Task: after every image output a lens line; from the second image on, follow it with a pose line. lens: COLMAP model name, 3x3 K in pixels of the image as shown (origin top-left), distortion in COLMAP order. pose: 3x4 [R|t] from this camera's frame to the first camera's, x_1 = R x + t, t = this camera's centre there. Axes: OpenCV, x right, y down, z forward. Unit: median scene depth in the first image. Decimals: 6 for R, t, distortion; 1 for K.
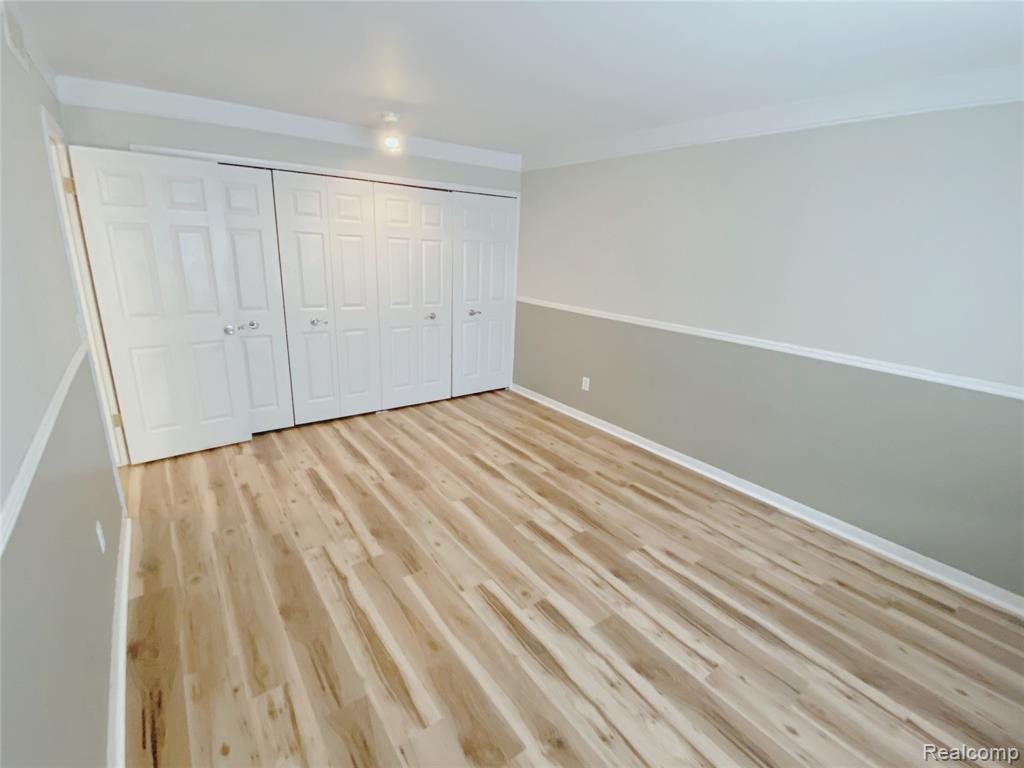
lens RADIAL K [[479.2, 0, 509.6], [0, 479.2, 376.9], [0, 0, 1]] dist [0.018177, -0.008661]
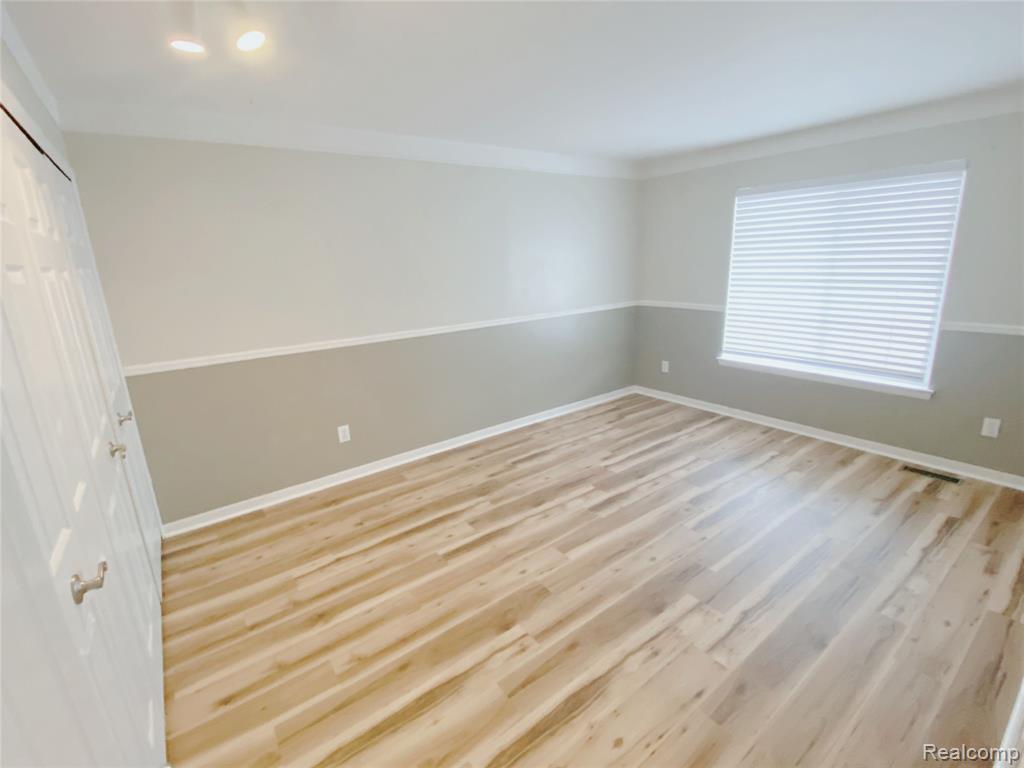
lens RADIAL K [[479.2, 0, 516.3], [0, 479.2, 389.9], [0, 0, 1]] dist [0.018177, -0.008661]
pose [[-0.031739, -0.314025, 0.948884, -0.800602], [0.306017, 0.900717, 0.308320, -0.287952], [-0.951497, 0.300160, 0.067510, 0.915914]]
